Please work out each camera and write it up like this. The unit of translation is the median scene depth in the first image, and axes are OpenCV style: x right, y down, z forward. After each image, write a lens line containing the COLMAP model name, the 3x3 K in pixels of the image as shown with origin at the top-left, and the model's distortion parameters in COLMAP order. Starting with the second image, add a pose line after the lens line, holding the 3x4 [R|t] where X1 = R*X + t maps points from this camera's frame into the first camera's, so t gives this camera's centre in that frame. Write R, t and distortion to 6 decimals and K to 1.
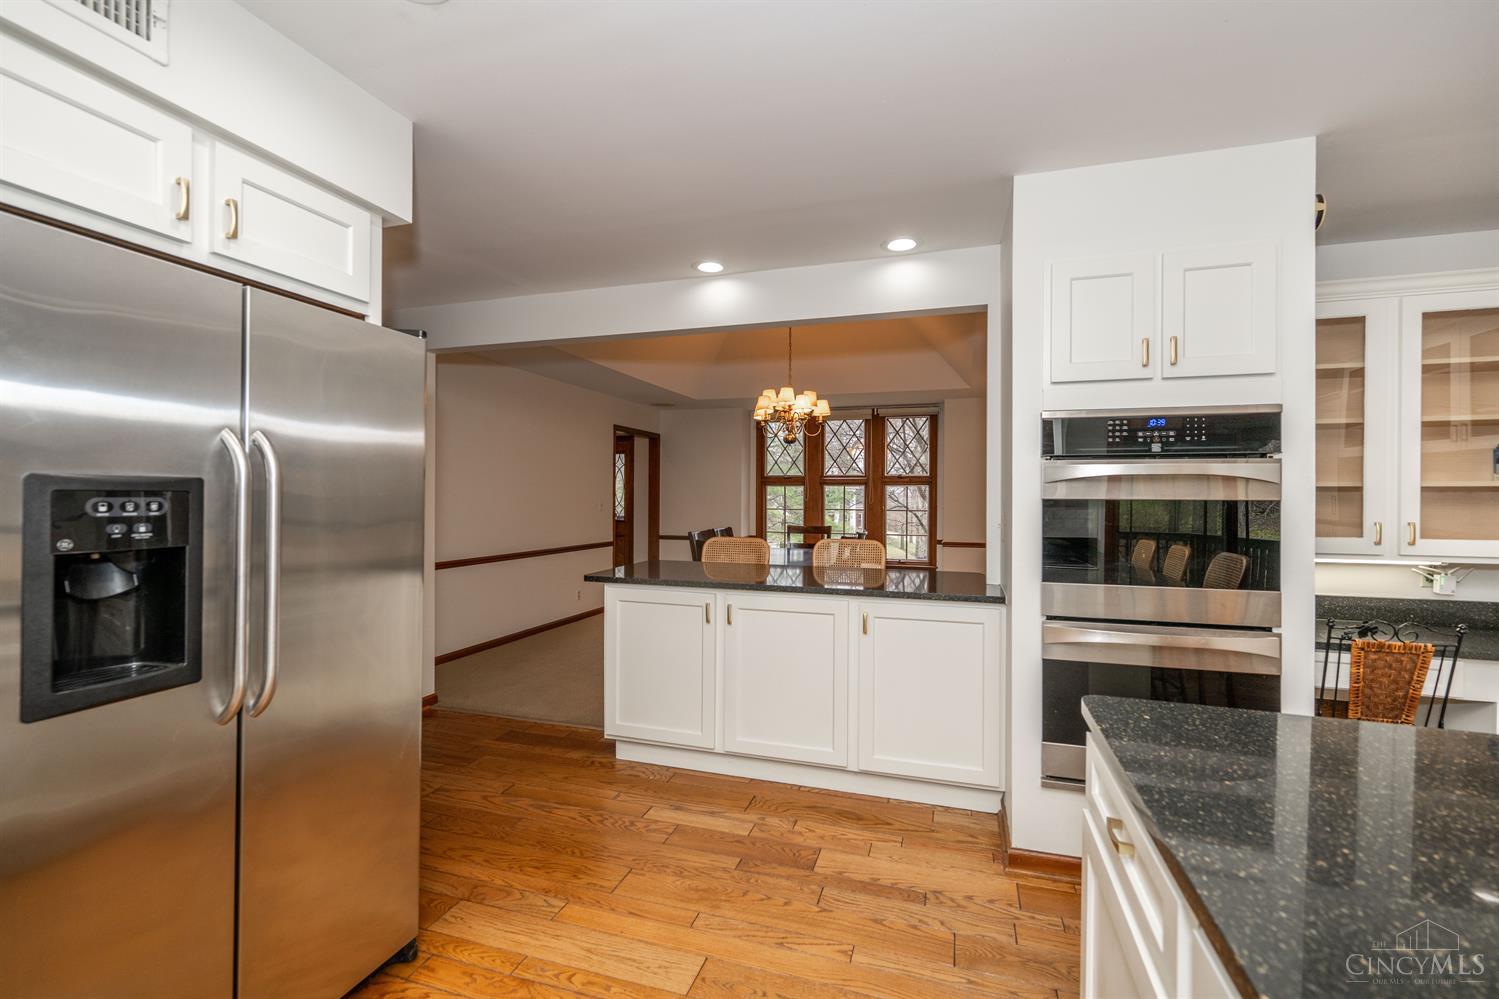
lens RADIAL K [[657.4, 0, 749.2], [0, 657.4, 493.3], [0, 0, 1]] dist [0.001600, 0.000092]
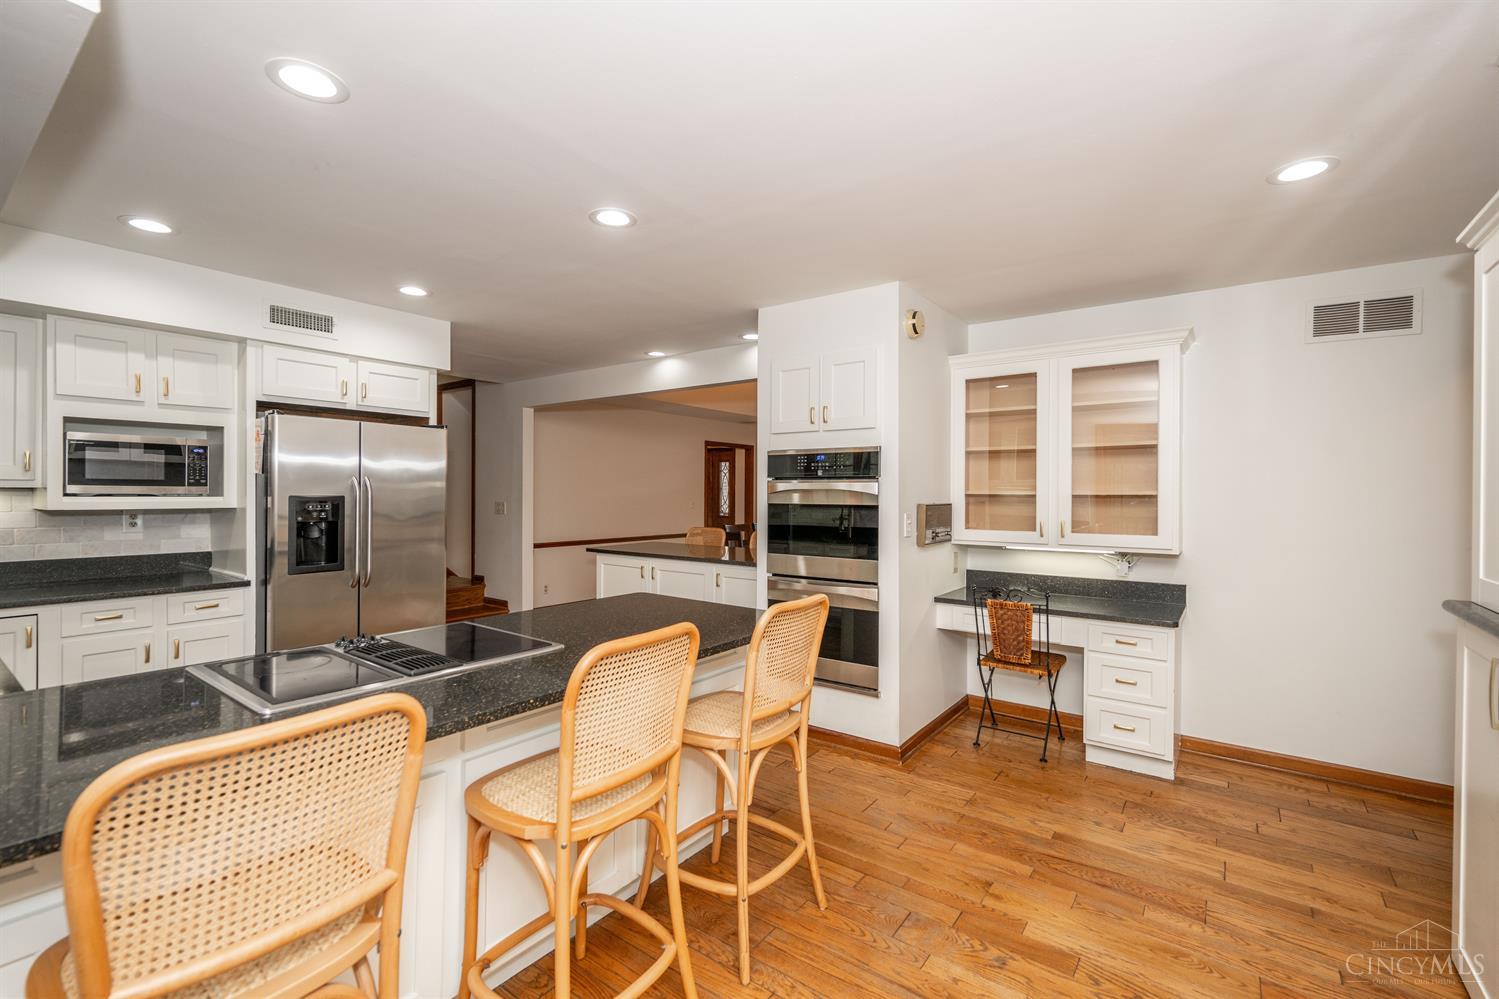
lens RADIAL K [[657.4, 0, 746.3], [0, 657.4, 492.3], [0, 0, 1]] dist [0.001600, 0.000092]
pose [[0.945062, -0.001383, -0.326888, 0.890984], [0.002357, 0.999994, 0.002584, -0.022275], [0.326882, -0.003212, 0.945060, -0.563193]]
